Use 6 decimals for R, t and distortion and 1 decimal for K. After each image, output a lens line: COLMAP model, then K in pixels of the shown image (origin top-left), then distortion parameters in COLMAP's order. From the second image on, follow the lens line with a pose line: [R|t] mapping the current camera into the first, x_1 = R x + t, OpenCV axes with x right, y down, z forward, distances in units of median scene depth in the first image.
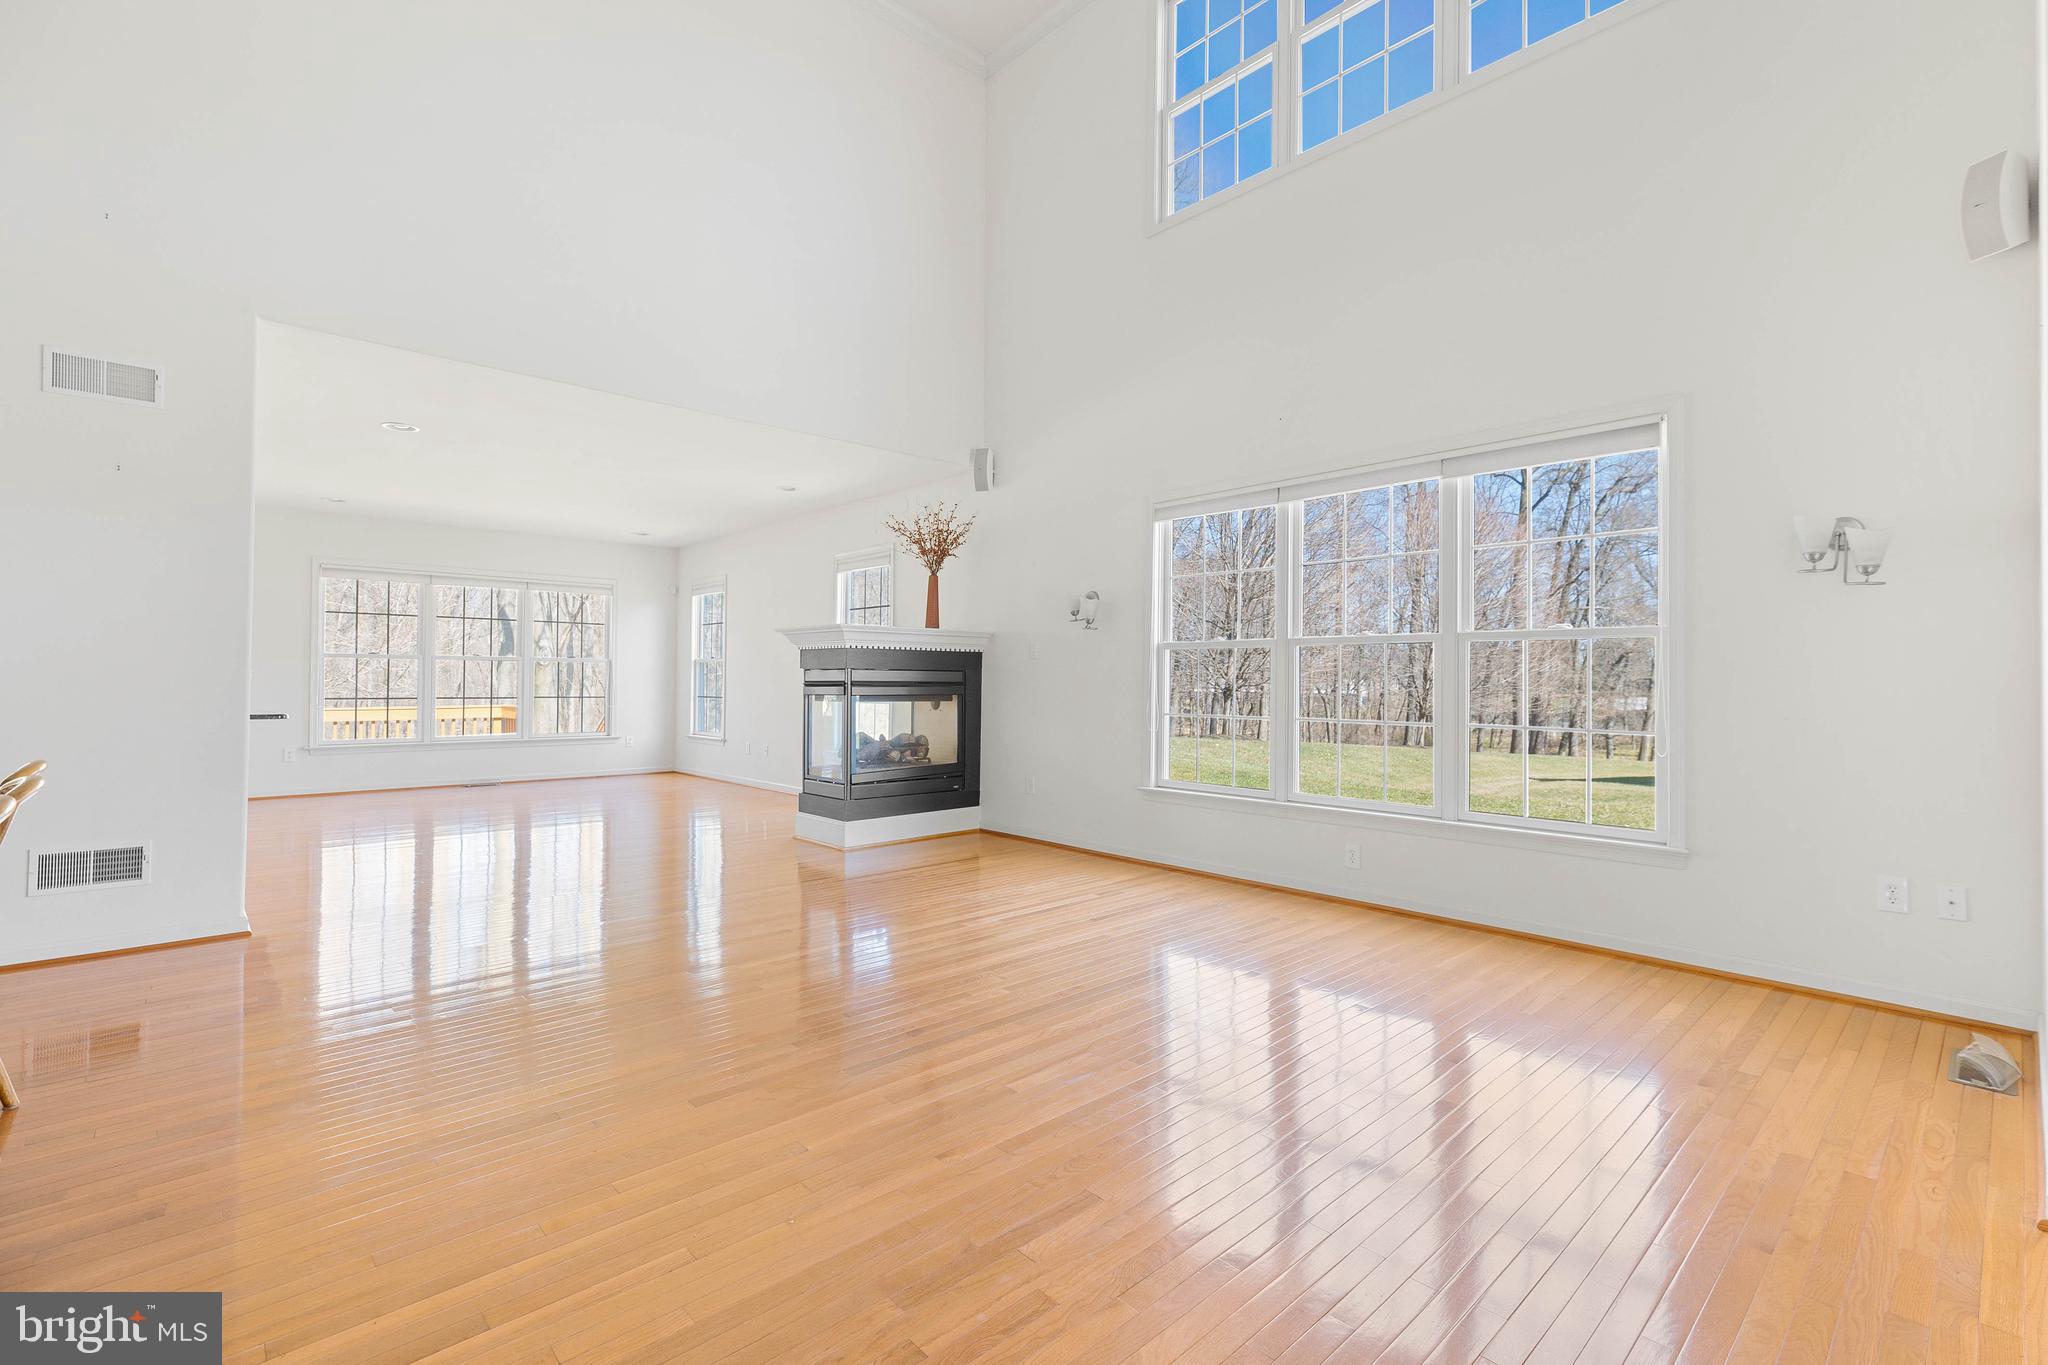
lens RADIAL K [[928.2, 0, 1034.1], [0, 928.2, 670.5], [0, 0, 1]] dist [0.009092, -0.000829]
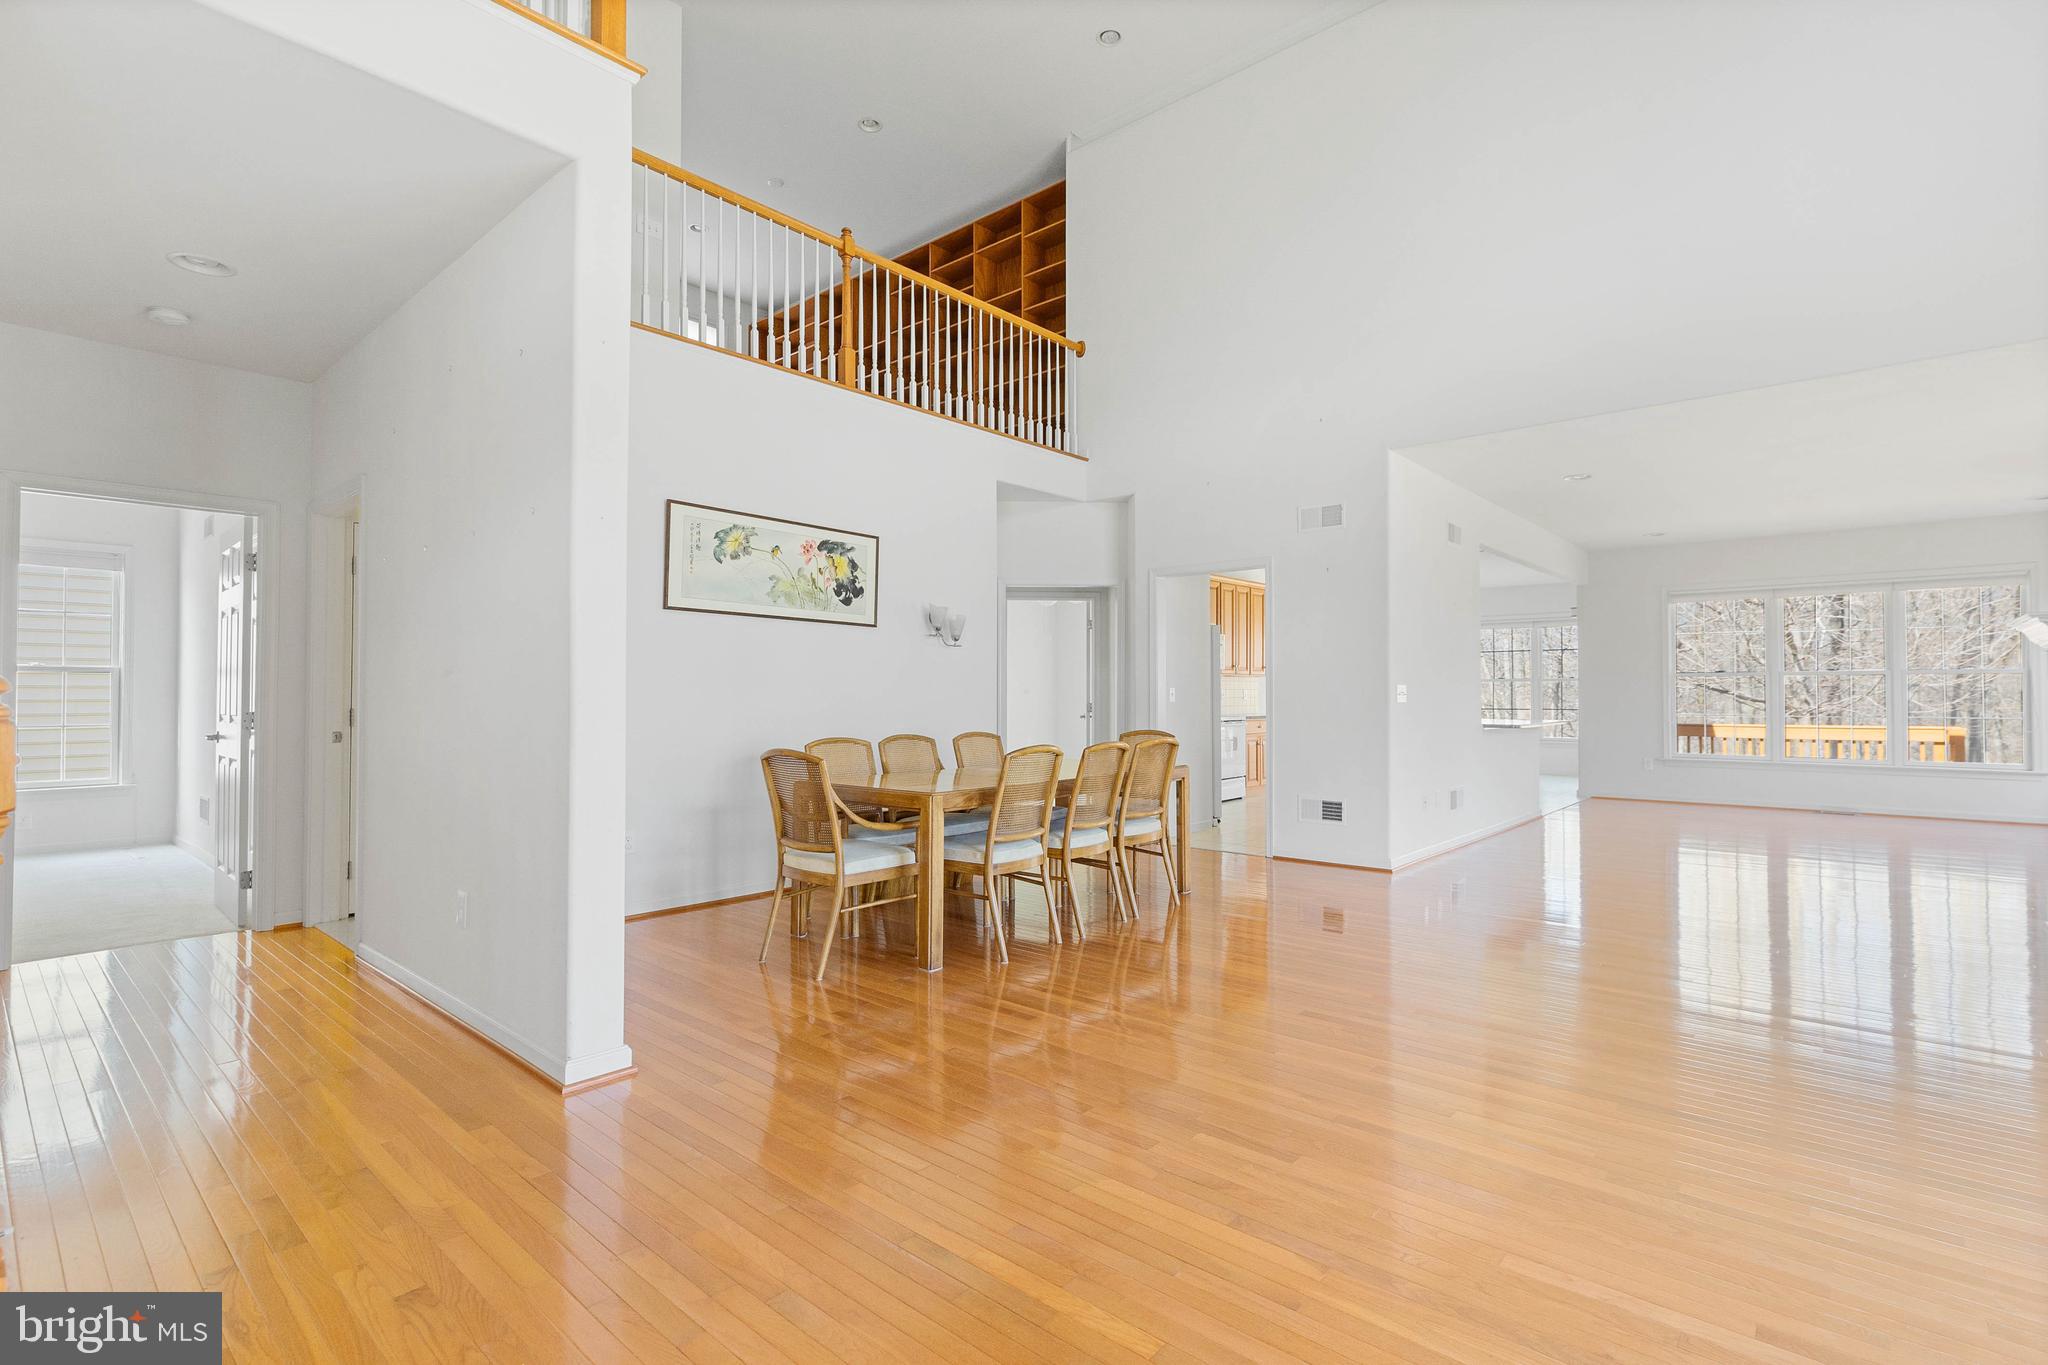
lens RADIAL K [[952.0, 0, 1032.1], [0, 952.0, 680.4], [0, 0, 1]] dist [0.001394, 0.001817]
pose [[0.100681, -0.020605, -0.994705, 0.355964], [0.013076, 0.999727, -0.019386, 0.001067], [0.994833, -0.011055, 0.100923, 0.172073]]
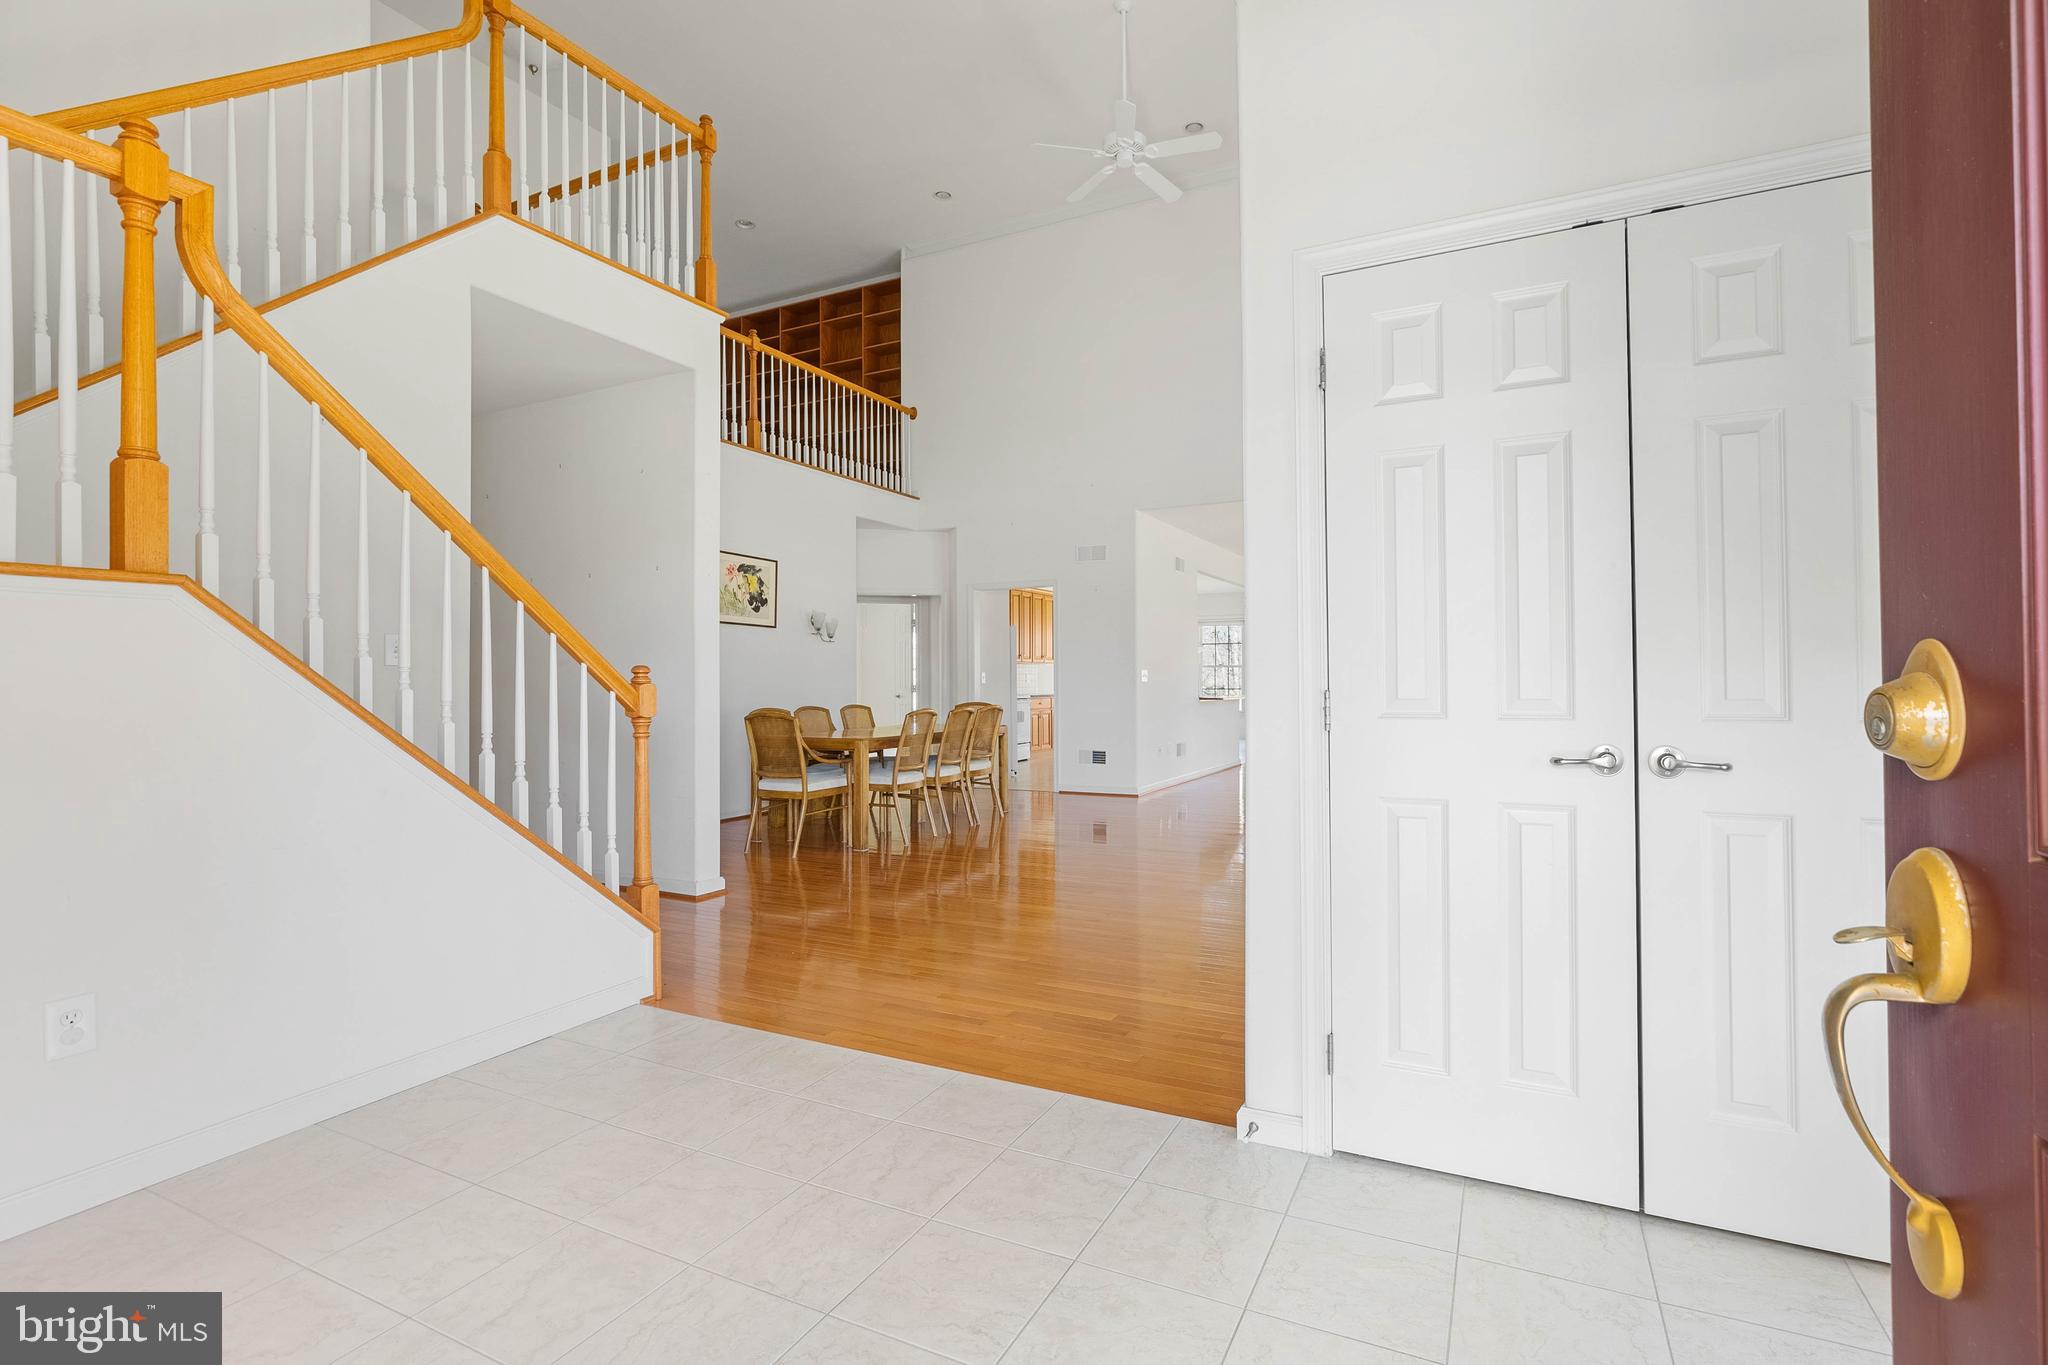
lens RADIAL K [[952.0, 0, 1015.1], [0, 952.0, 683.7], [0, 0, 1]] dist [0.001394, 0.001817]
pose [[0.322653, -0.004032, -0.946509, 0.682938], [0.019377, 0.999809, 0.002346, 0.005019], [0.946319, -0.019098, 0.322669, 0.016259]]
